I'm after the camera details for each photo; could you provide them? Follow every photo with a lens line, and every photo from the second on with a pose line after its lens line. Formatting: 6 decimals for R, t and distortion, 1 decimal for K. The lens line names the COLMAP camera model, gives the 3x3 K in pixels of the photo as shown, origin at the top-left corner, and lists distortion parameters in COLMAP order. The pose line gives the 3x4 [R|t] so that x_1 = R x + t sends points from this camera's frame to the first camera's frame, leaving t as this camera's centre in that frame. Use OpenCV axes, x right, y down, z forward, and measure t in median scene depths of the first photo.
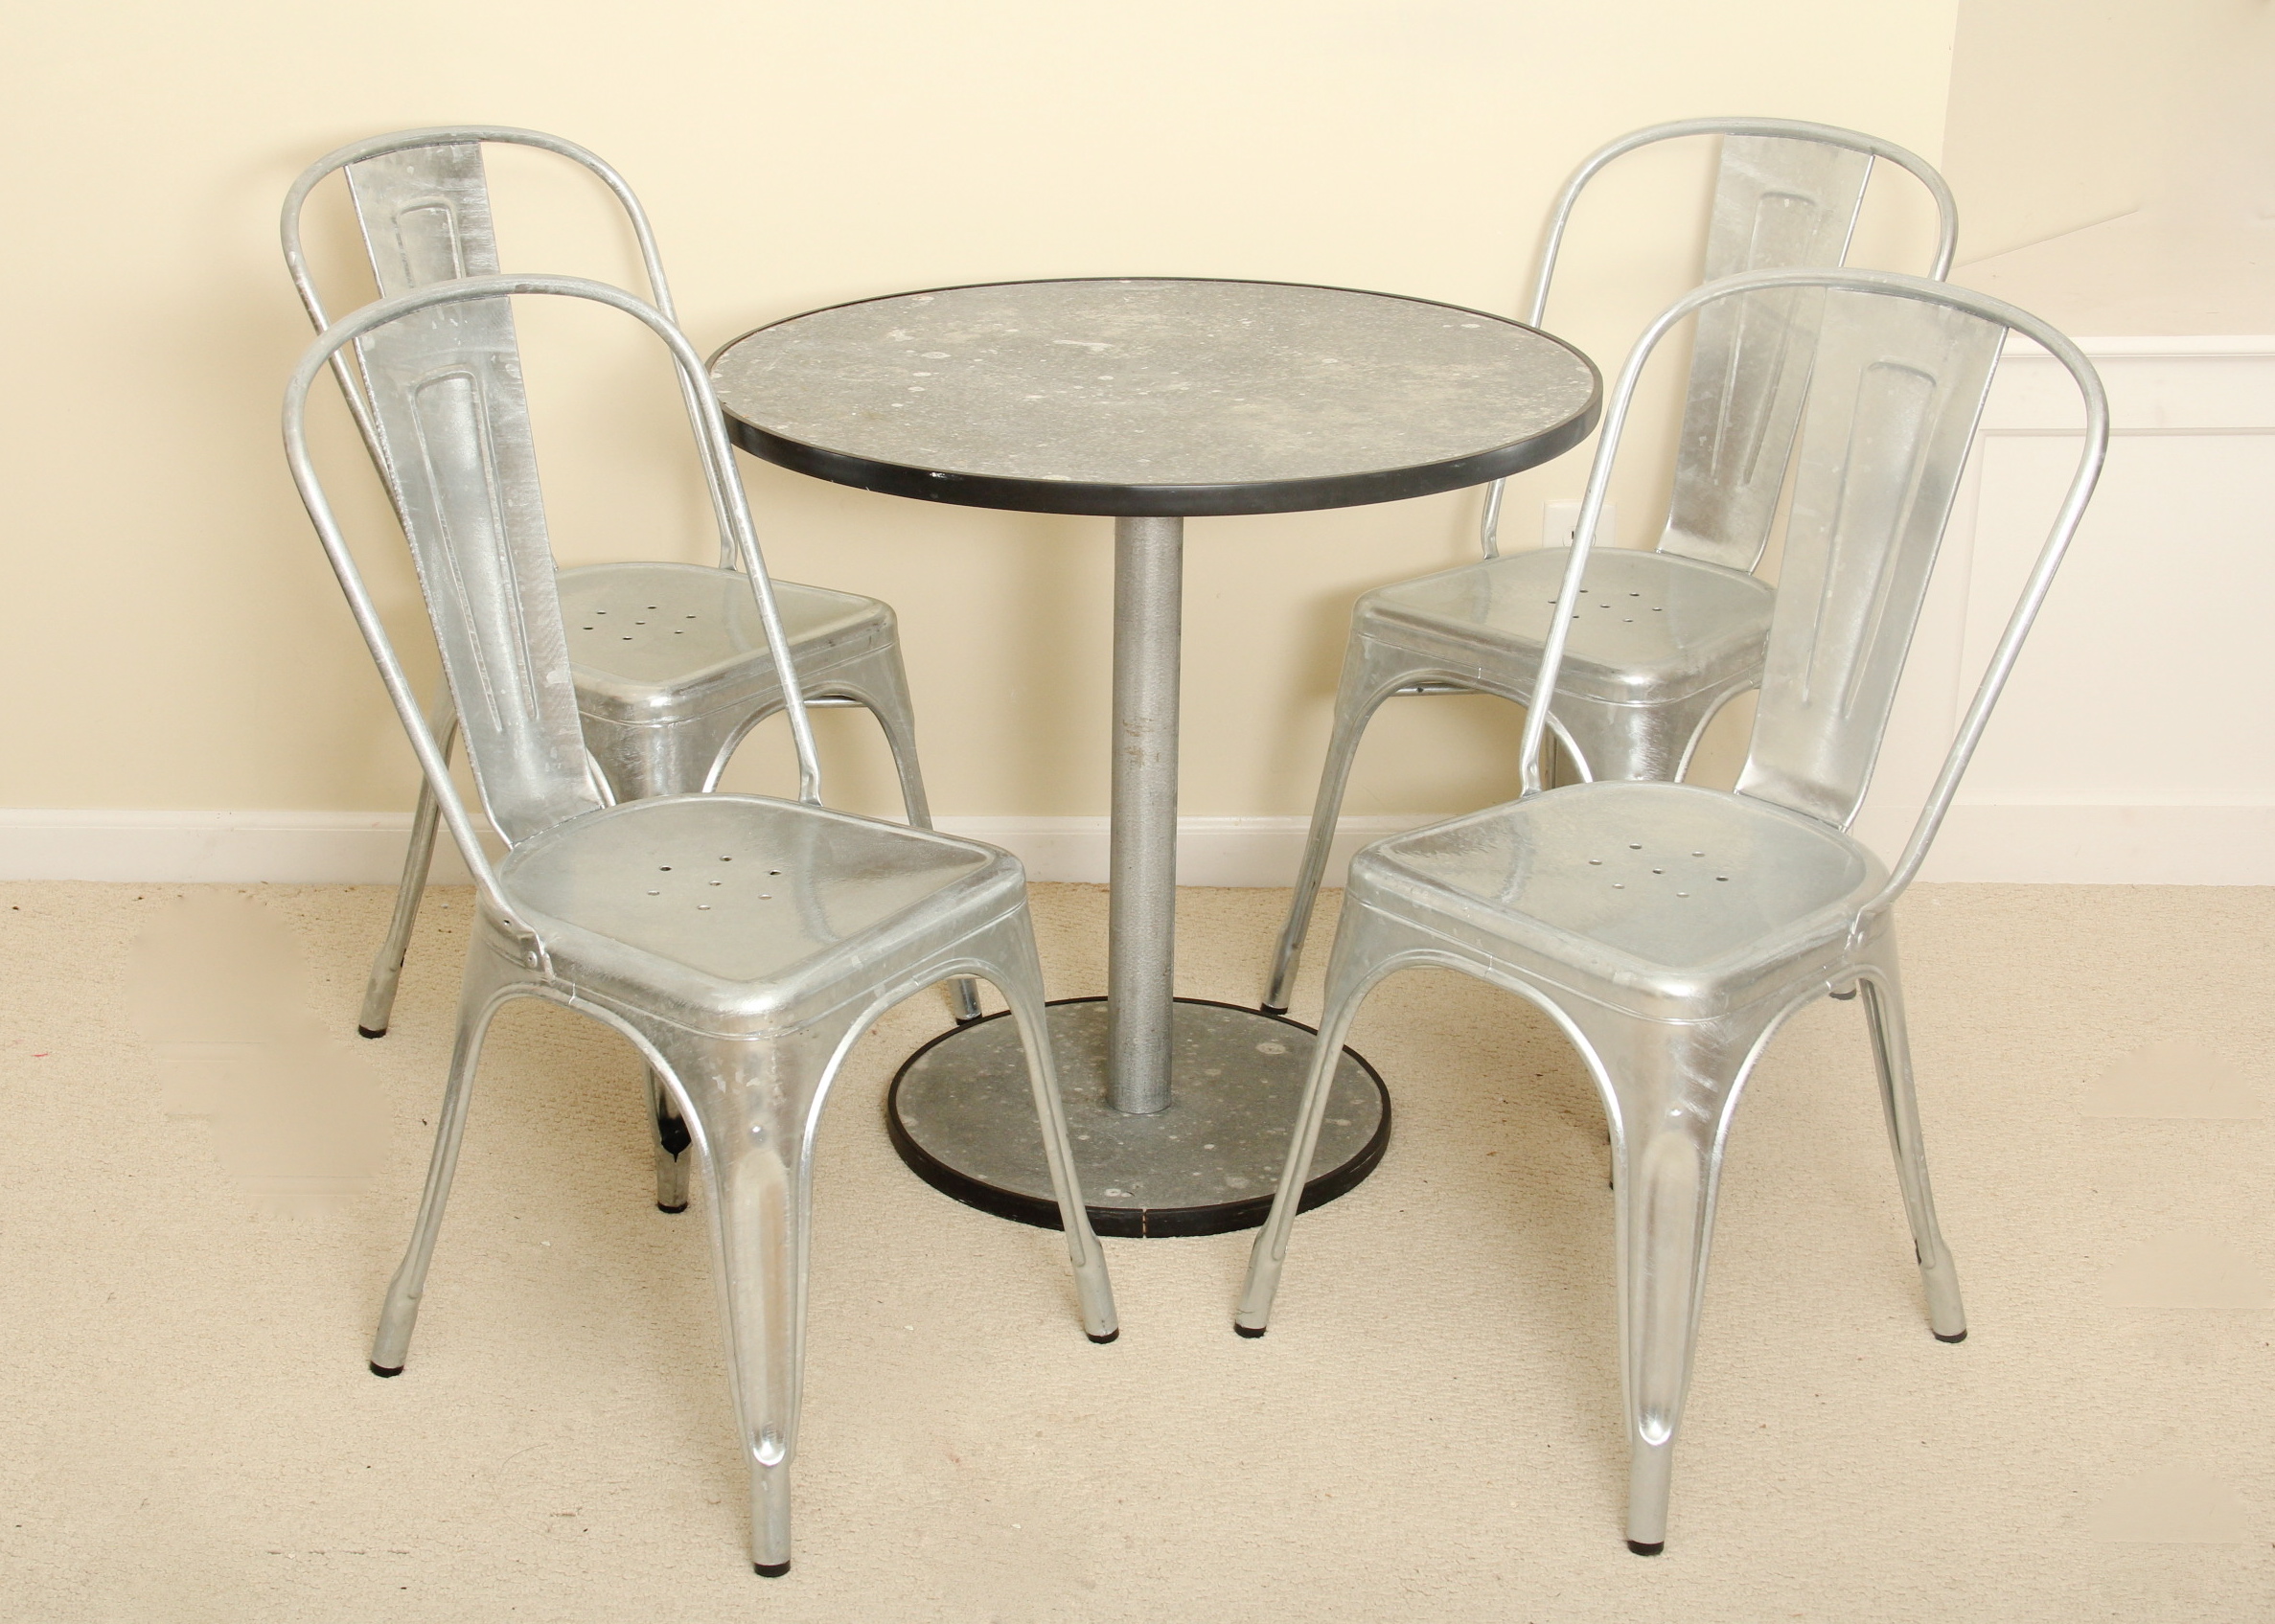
lens RADIAL K [[3689.0, 0, 1081.1], [0, 3689.0, 821.6], [0, 0, 1]] dist [0.115082, 0.000000]
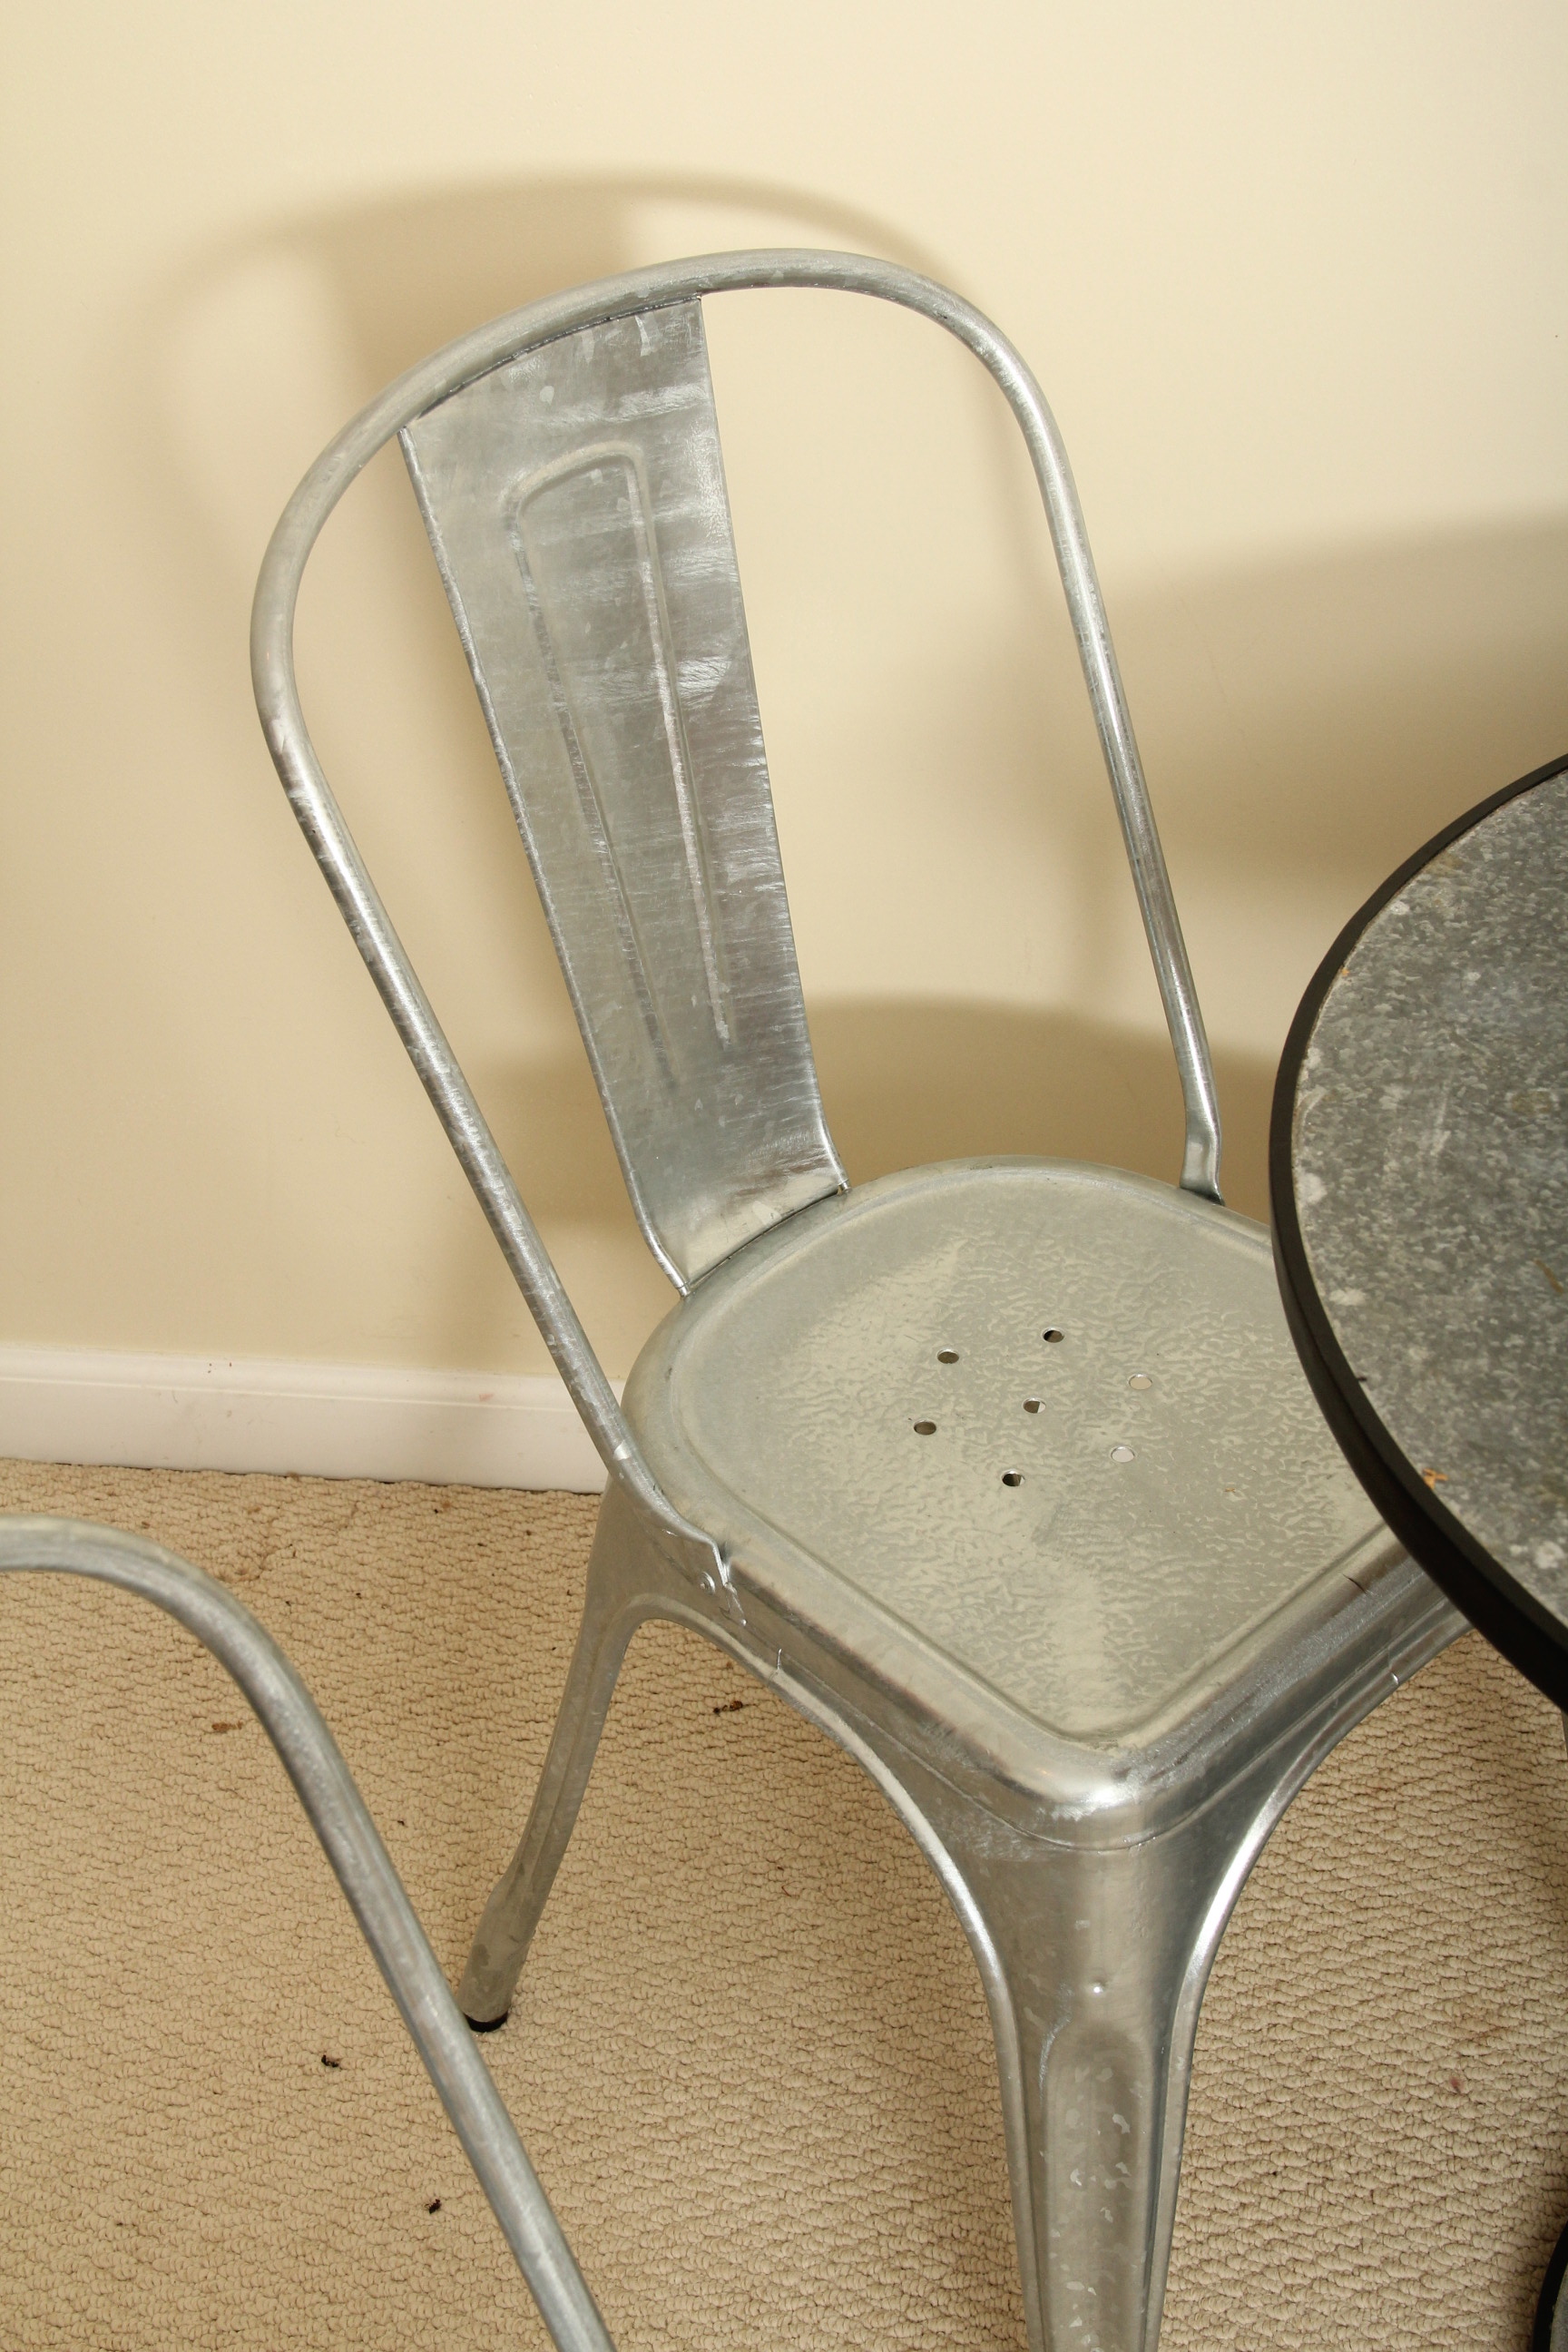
lens RADIAL K [[3671.1, 0, 725.4], [0, 3671.1, 1198.7], [0, 0, 1]] dist [0.154474, 0.000000]
pose [[0.991945, 0.044001, -0.118783, -0.119096], [-0.007138, 0.955656, 0.294398, -0.246536], [0.126469, -0.291179, 0.948272, 0.645109]]
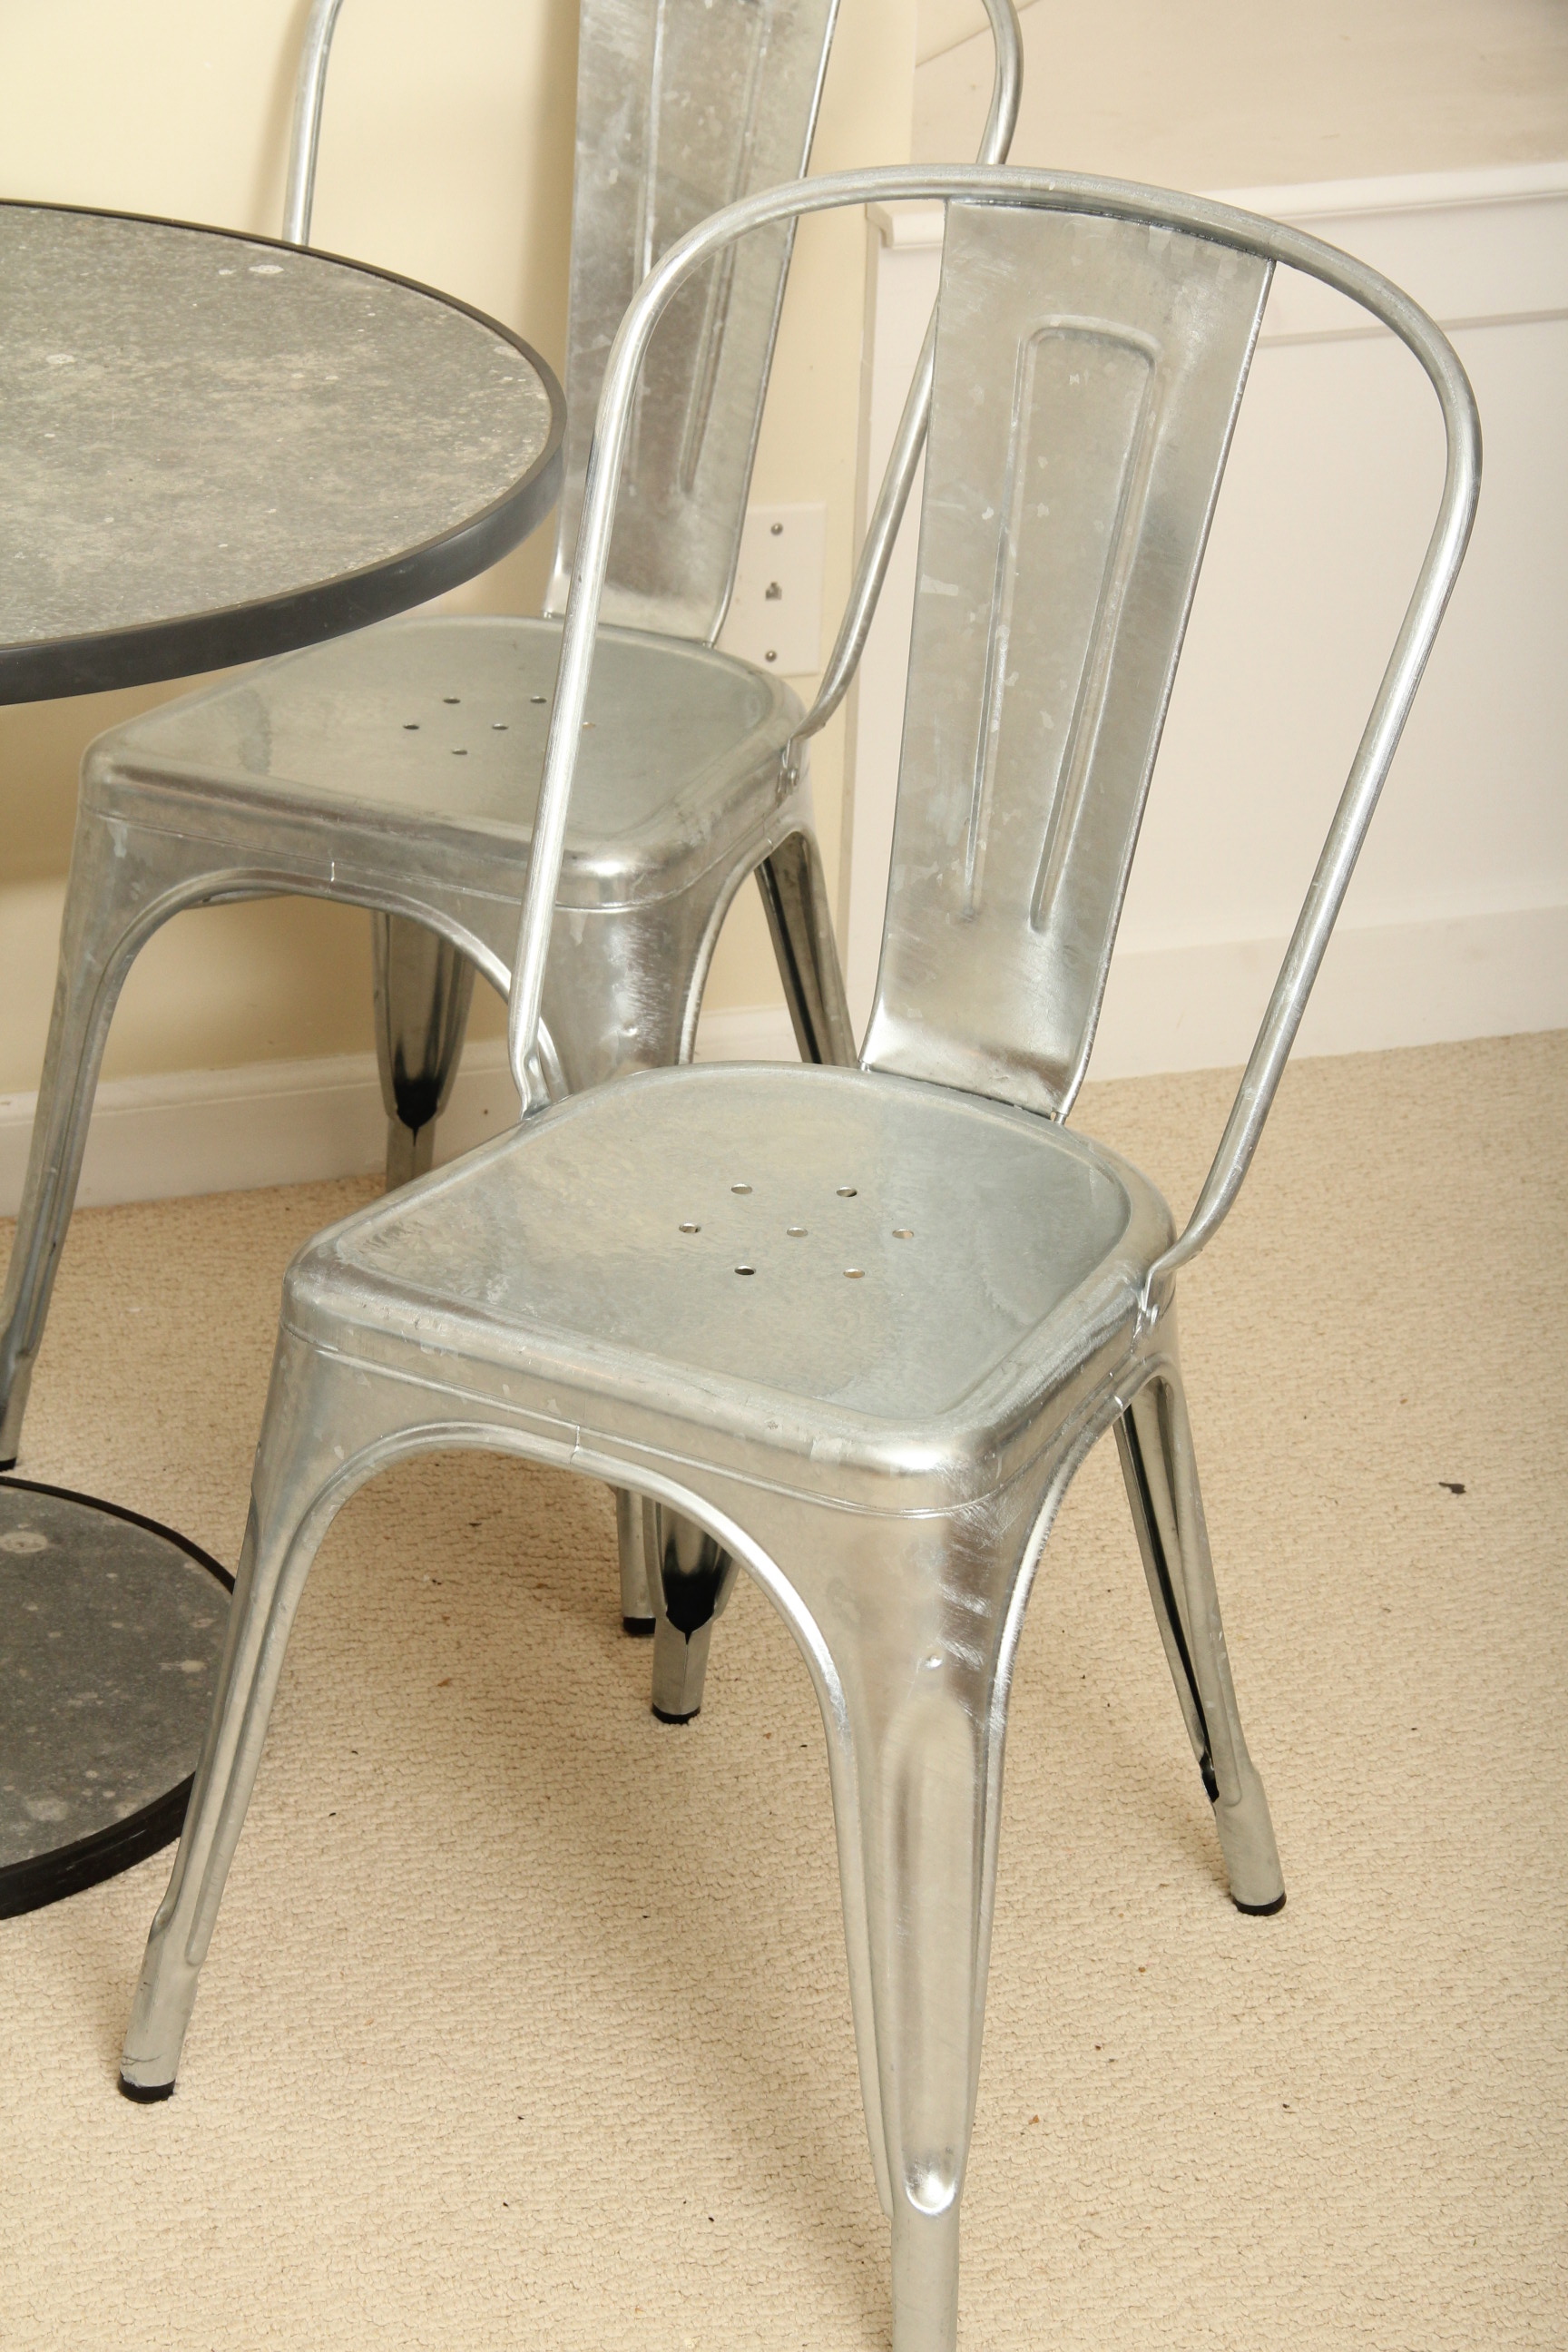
lens RADIAL K [[5755.4, 0, 774.3], [0, 5755.4, 1257.9], [0, 0, 1]] dist [0.440760, 0.000000]
pose [[0.949343, -0.118606, 0.290999, -0.111991], [0.094170, 0.990855, 0.096639, -0.069425], [-0.299800, -0.064340, 0.951830, 0.119110]]
